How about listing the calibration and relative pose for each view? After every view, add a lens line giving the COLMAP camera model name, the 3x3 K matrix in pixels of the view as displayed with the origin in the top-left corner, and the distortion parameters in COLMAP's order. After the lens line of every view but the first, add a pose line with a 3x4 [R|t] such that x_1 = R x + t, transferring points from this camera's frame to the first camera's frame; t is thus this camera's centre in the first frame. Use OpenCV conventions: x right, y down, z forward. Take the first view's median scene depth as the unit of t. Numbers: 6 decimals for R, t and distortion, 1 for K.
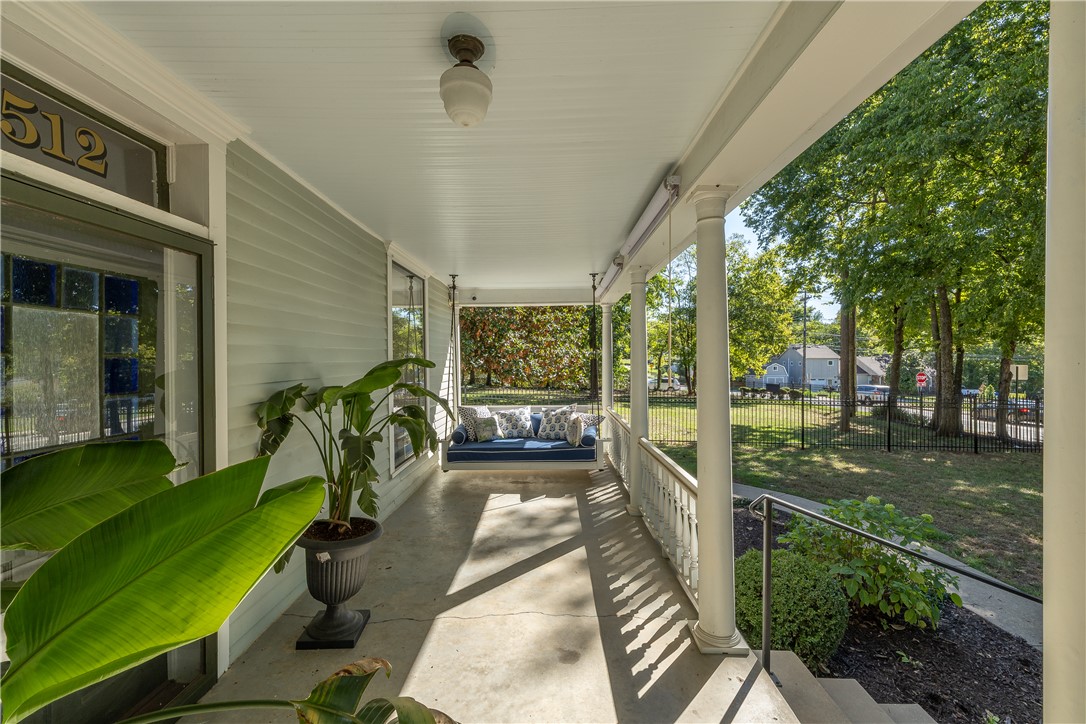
lens RADIAL K [[461.7, 0, 544.8], [0, 461.7, 362.3], [0, 0, 1]] dist [-0.002937, -0.000136]
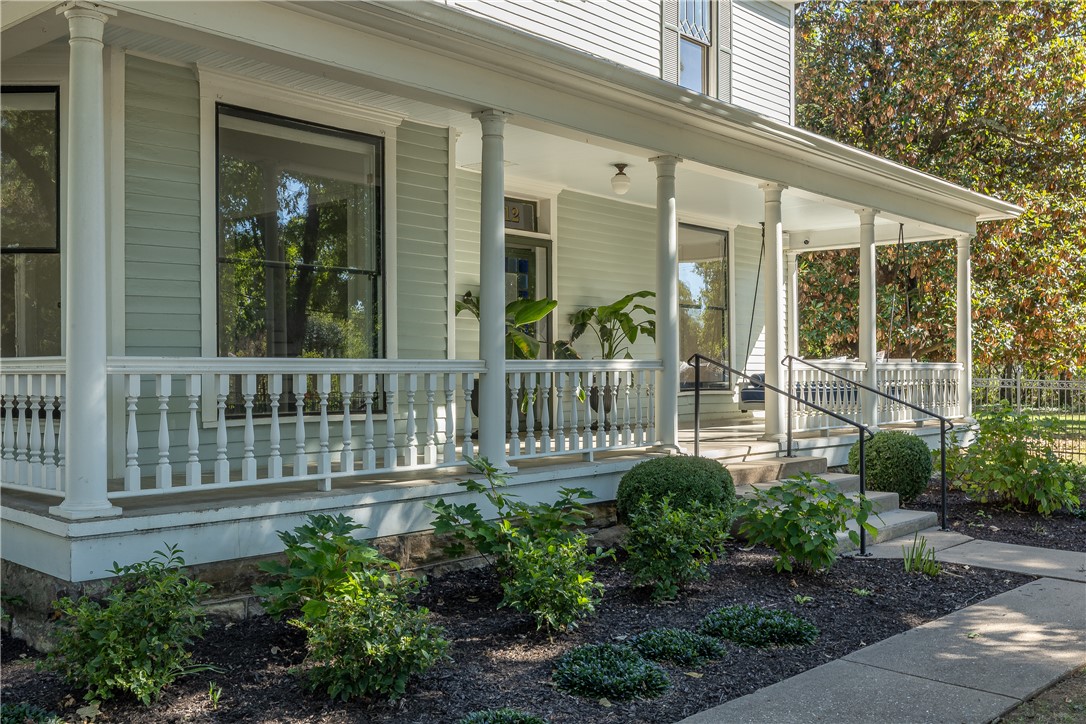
lens RADIAL K [[1090.9, 0, 542.3], [0, 1090.9, 364.0], [0, 0, 1]] dist [0.003029, 0.000000]
pose [[0.768264, -0.002599, -0.640128, 2.575738], [-0.005310, 0.999931, -0.010433, 0.390263], [0.640111, 0.011414, 0.768198, -3.029311]]
